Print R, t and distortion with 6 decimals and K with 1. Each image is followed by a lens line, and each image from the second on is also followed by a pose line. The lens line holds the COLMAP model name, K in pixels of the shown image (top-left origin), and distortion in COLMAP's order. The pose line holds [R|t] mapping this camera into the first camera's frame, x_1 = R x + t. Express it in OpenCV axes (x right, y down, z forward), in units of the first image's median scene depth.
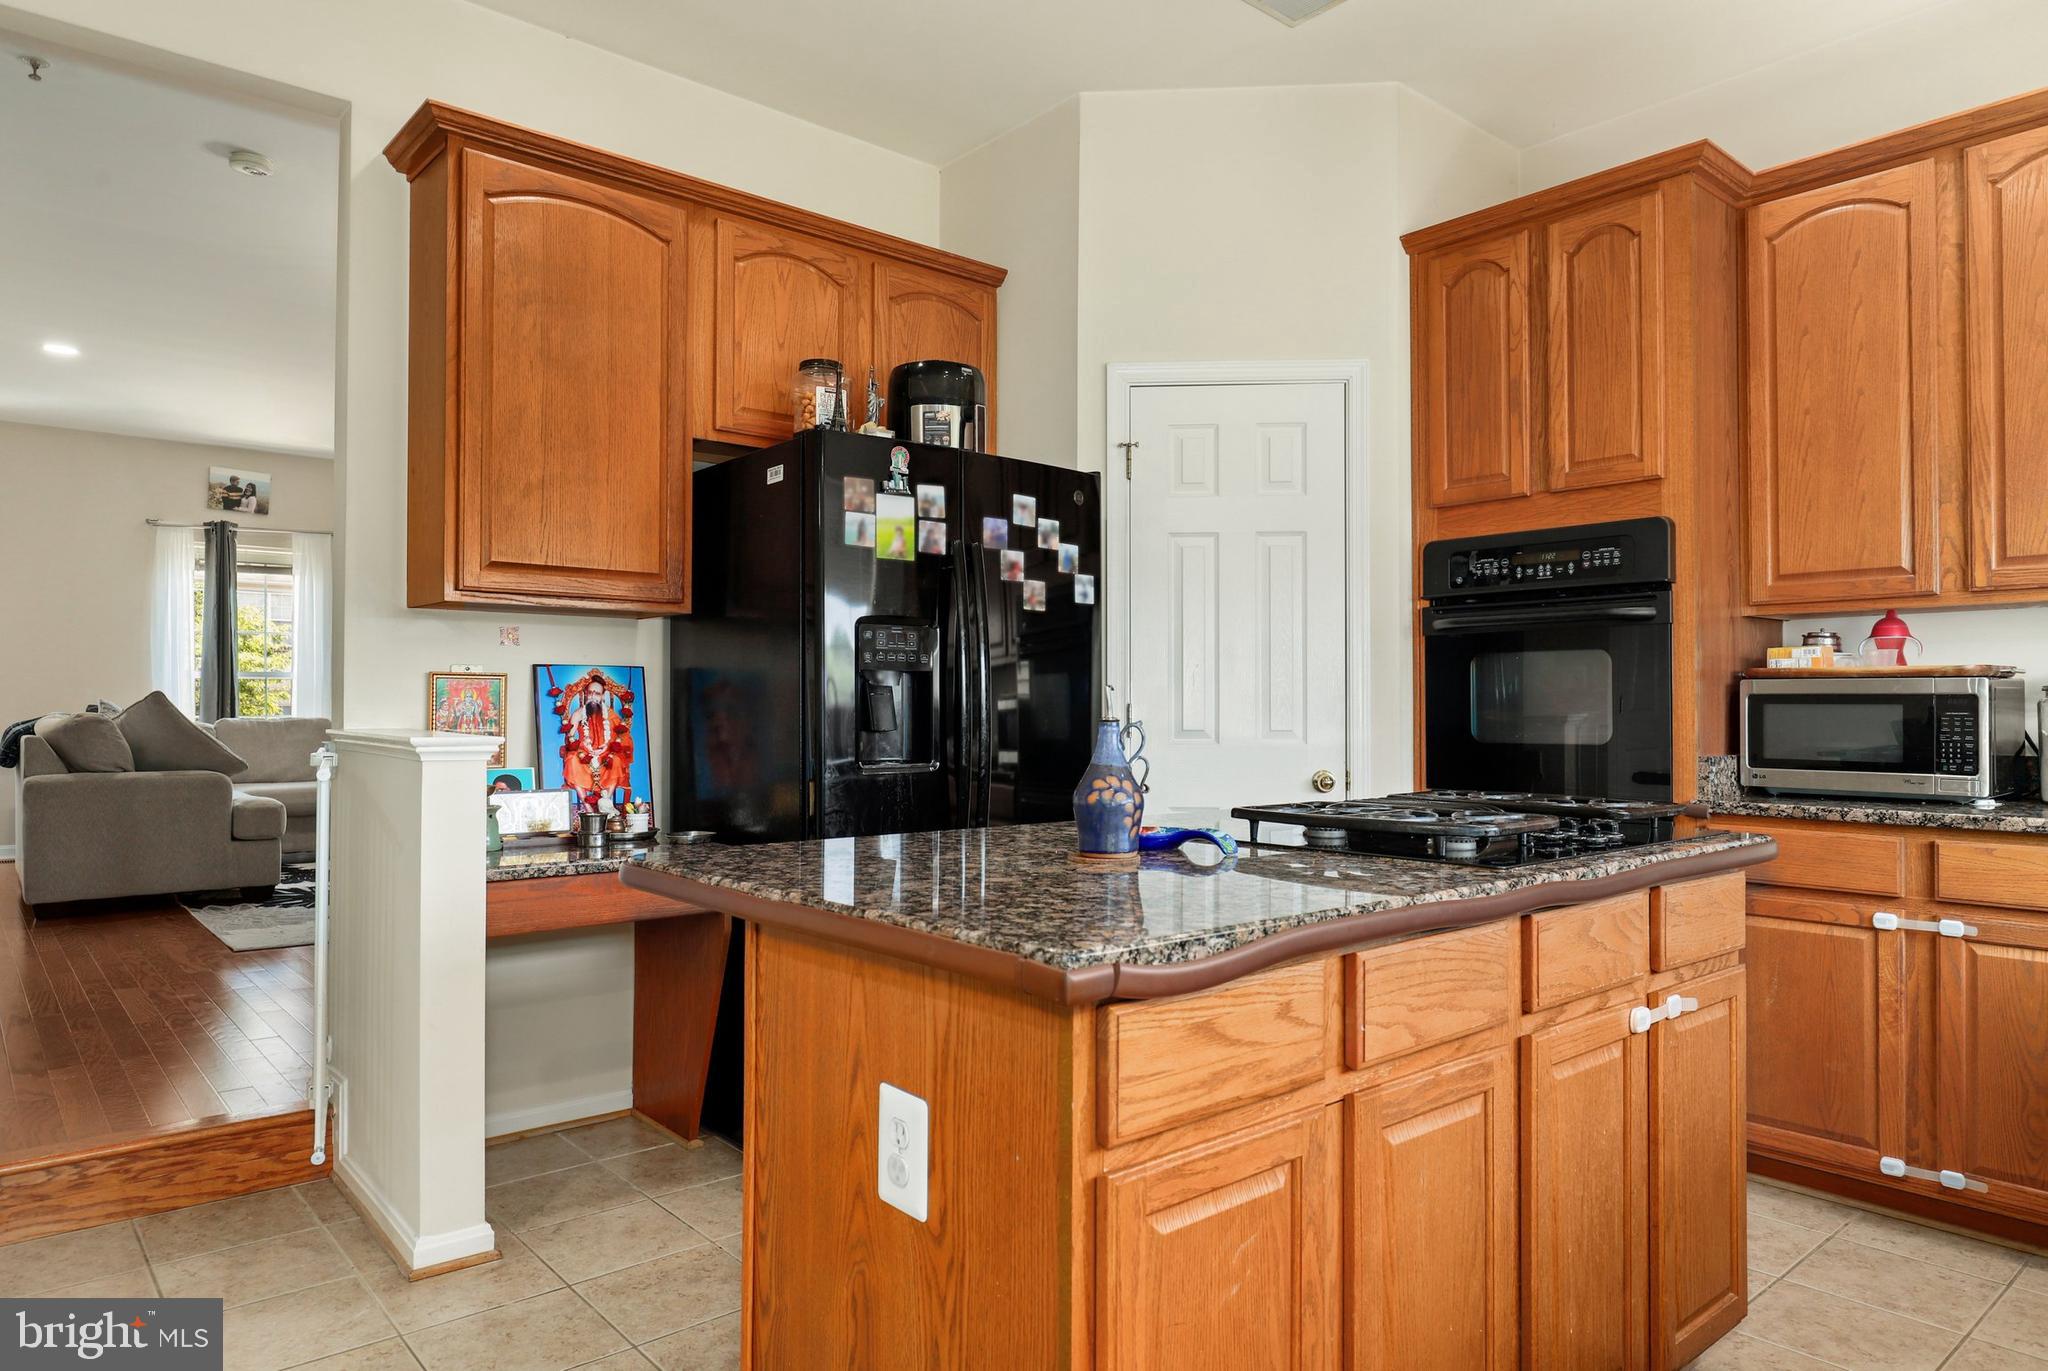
lens RADIAL K [[1238.4, 0, 1027.8], [0, 1238.4, 697.5], [0, 0, 1]] dist [-0.006271, -0.000329]
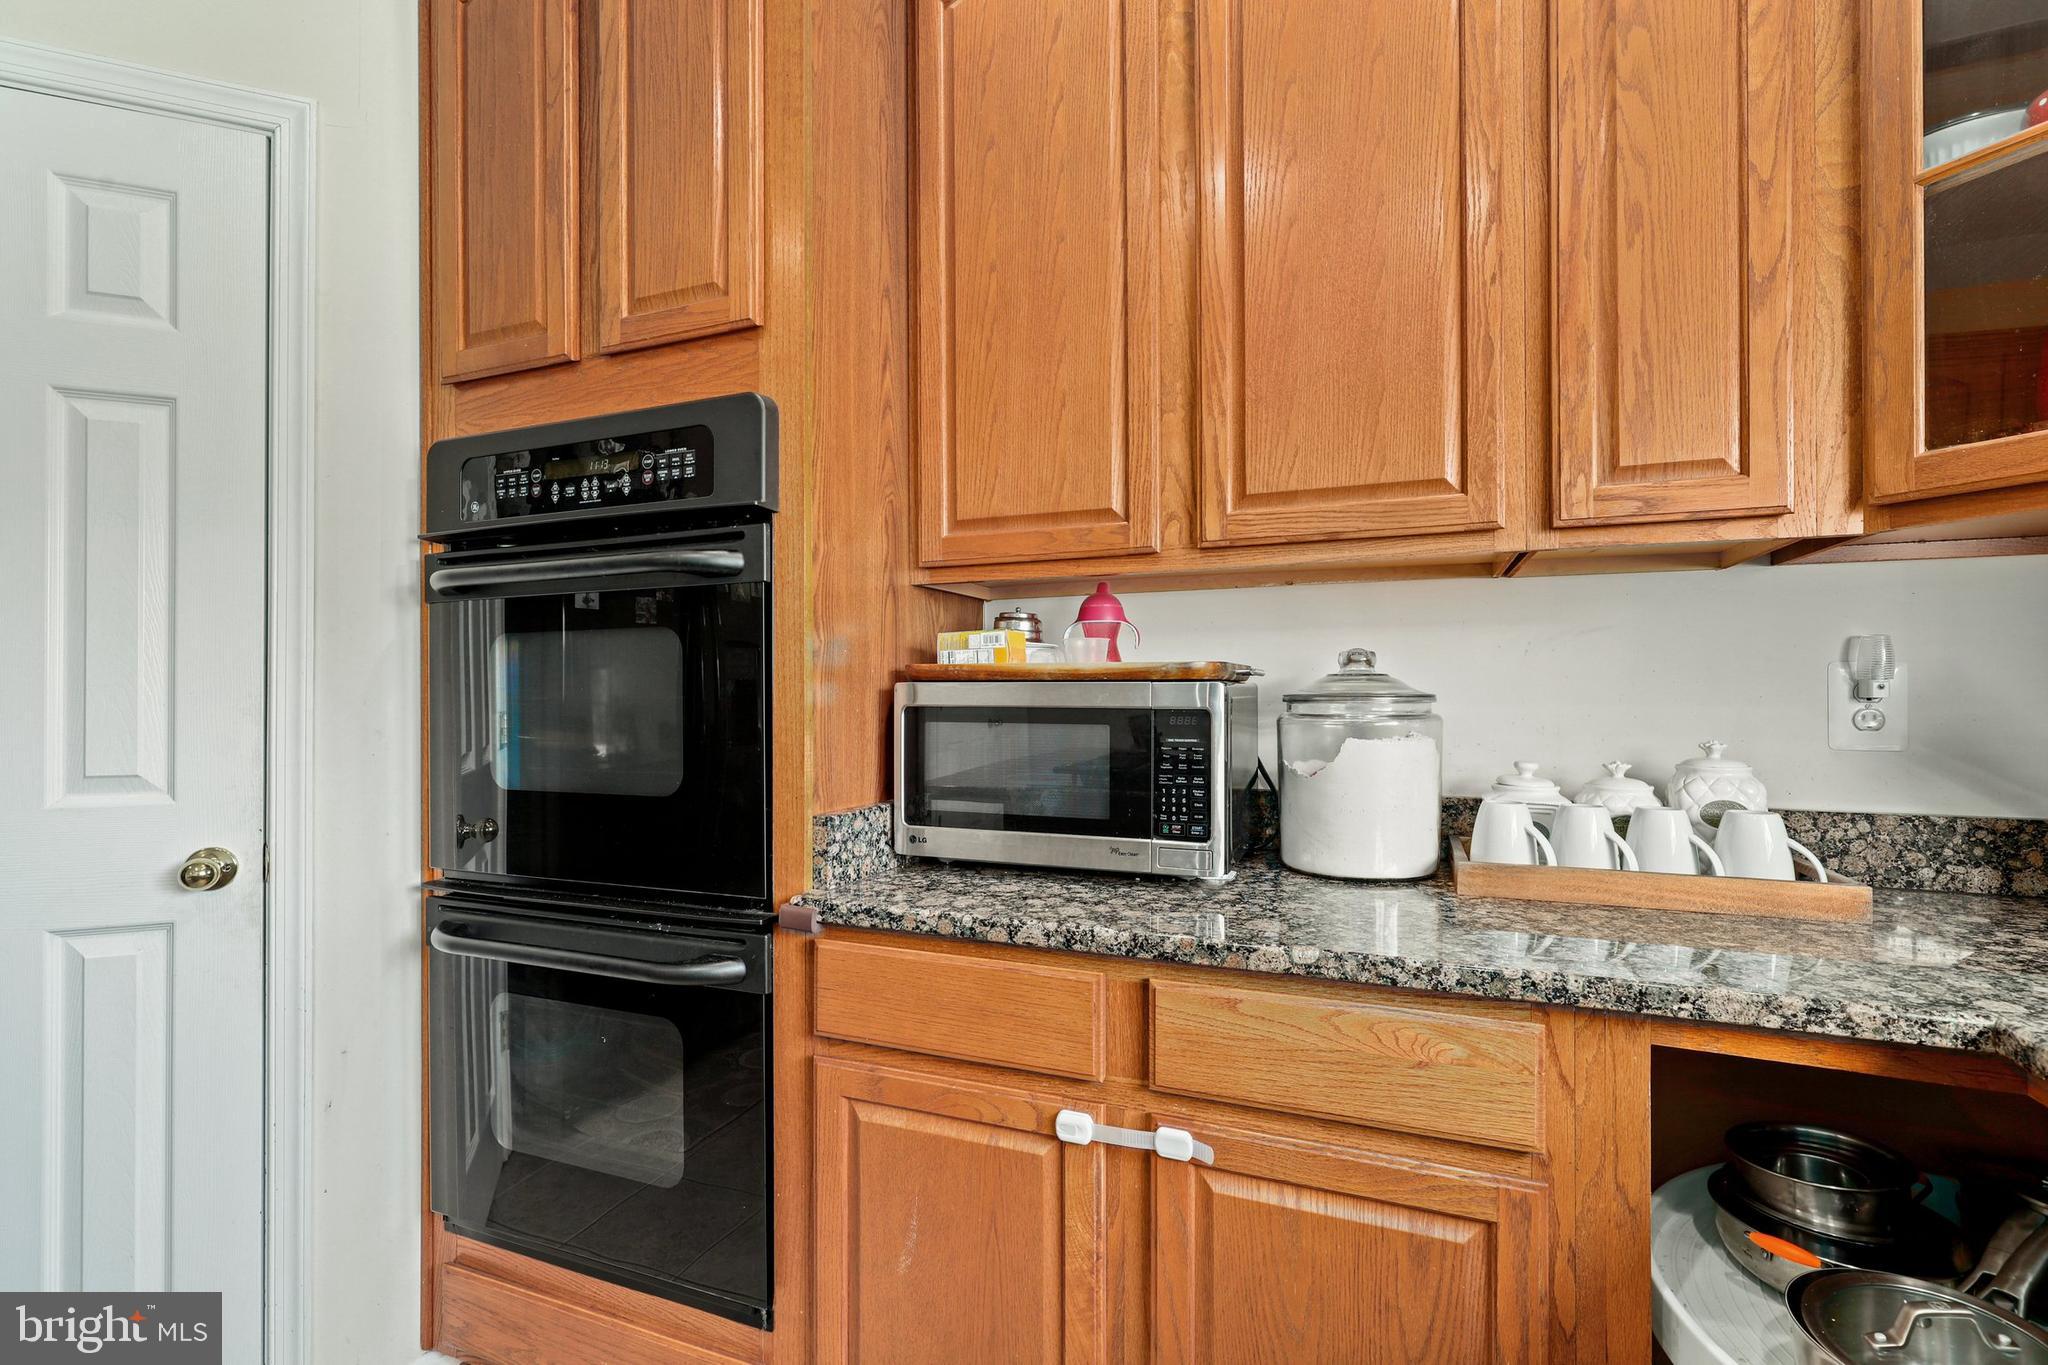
lens RADIAL K [[925.3, 0, 1020.9], [0, 925.3, 693.1], [0, 0, 1]] dist [-0.002040, 0.000020]
pose [[0.892129, -0.001355, 0.451779, 0.443986], [0.000185, 0.999997, 0.002634, -0.010919], [-0.451781, -0.002266, 0.892126, 0.586418]]
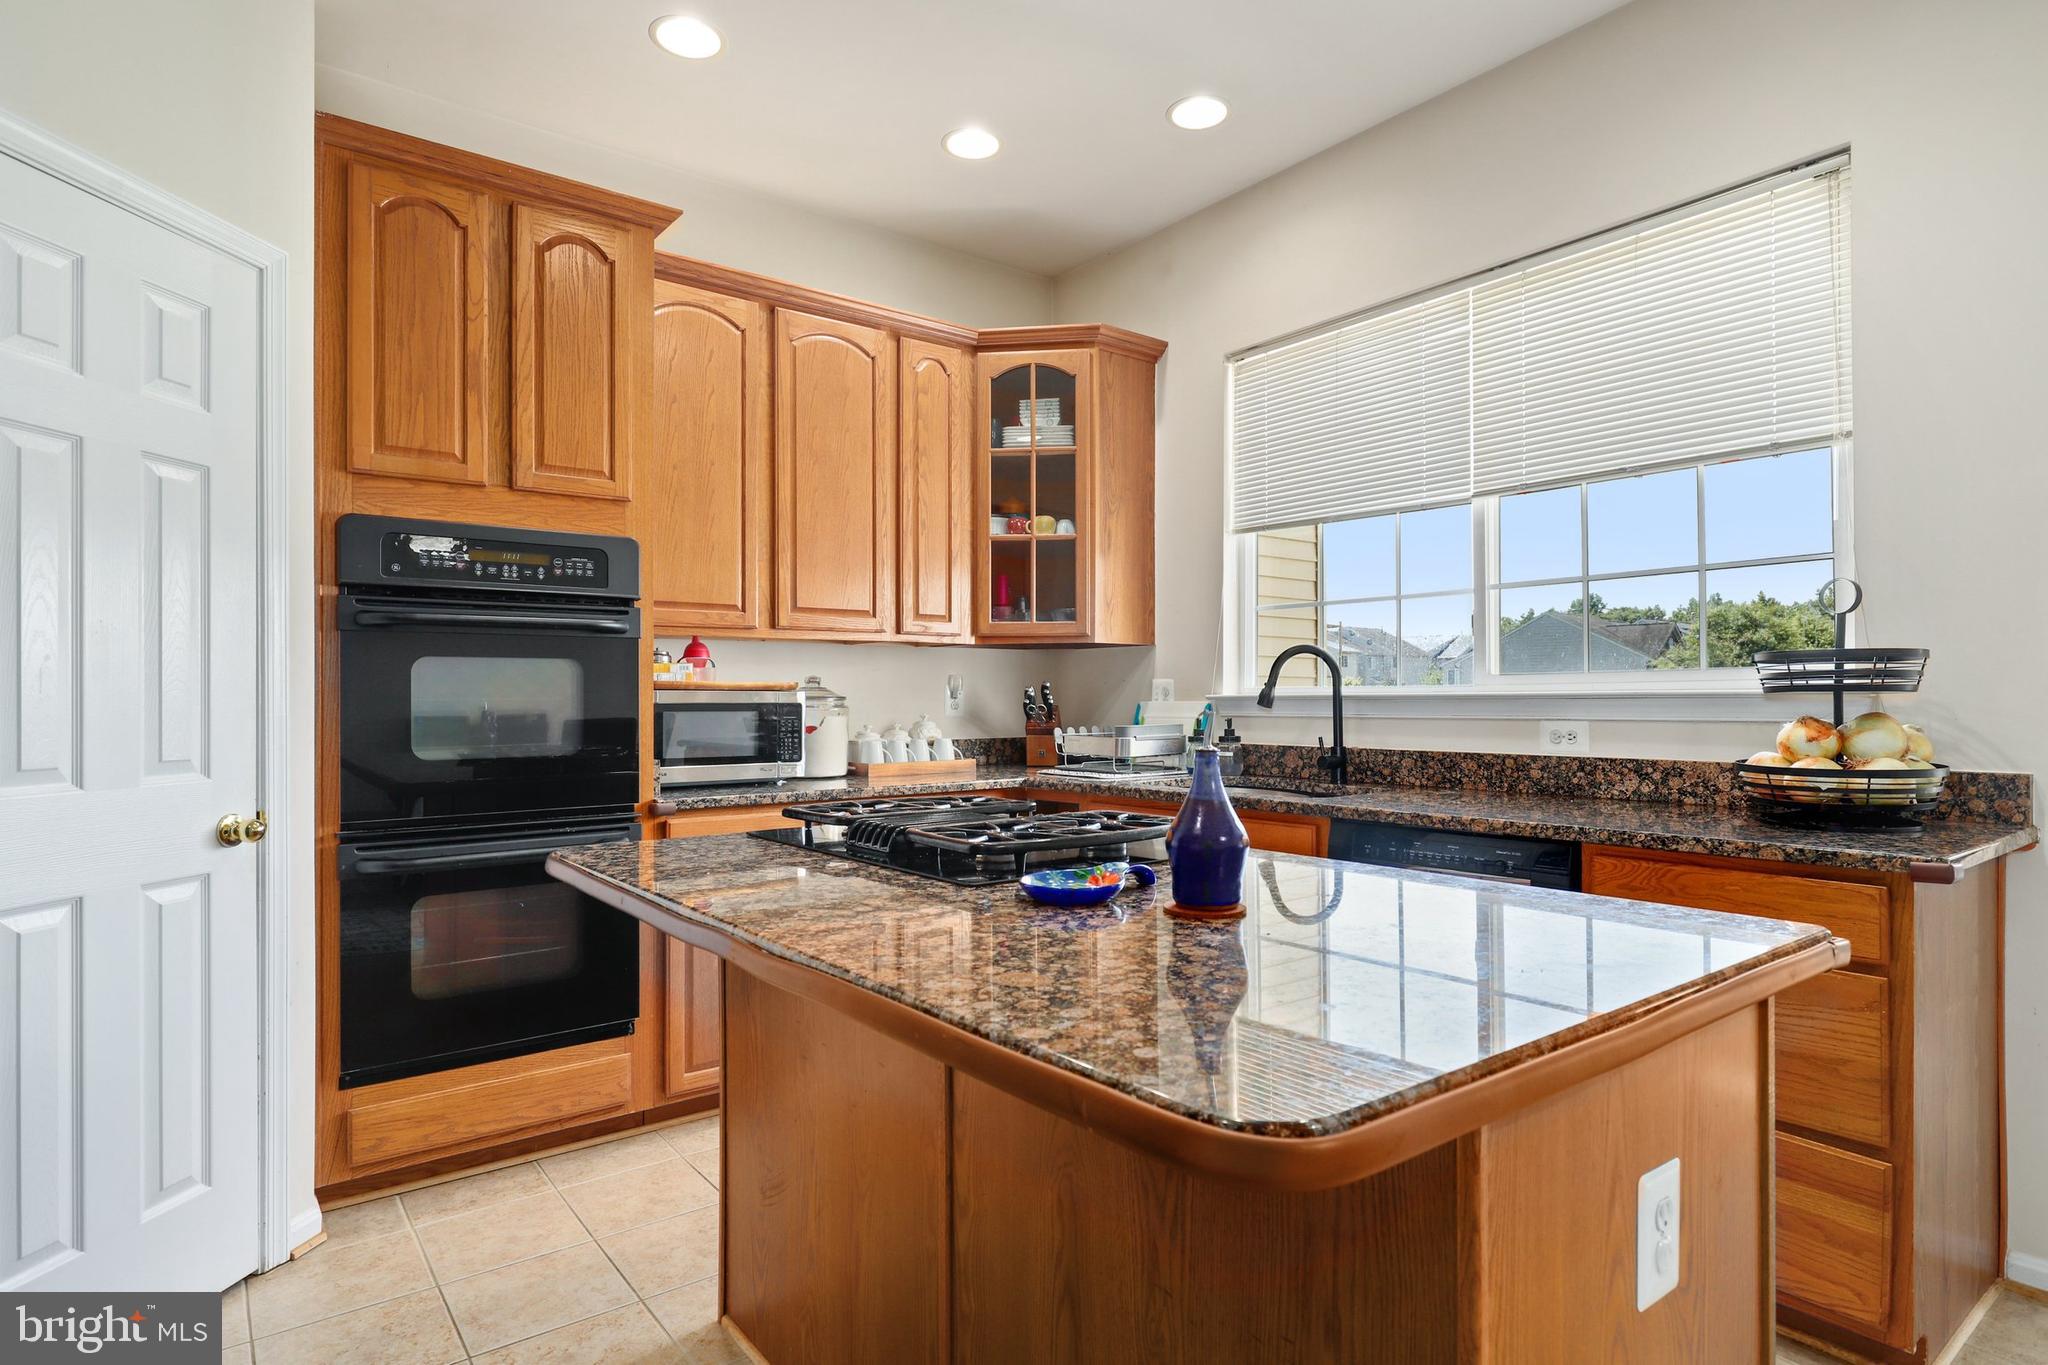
lens RADIAL K [[1082.8, 0, 1024.7], [0, 1082.8, 690.1], [0, 0, 1]] dist [-0.002418, -0.000689]
pose [[0.058814, 0.002549, 0.998266, -0.412007], [-0.003871, 0.999990, -0.002326, -0.014437], [-0.998261, -0.003727, 0.058823, 0.624358]]
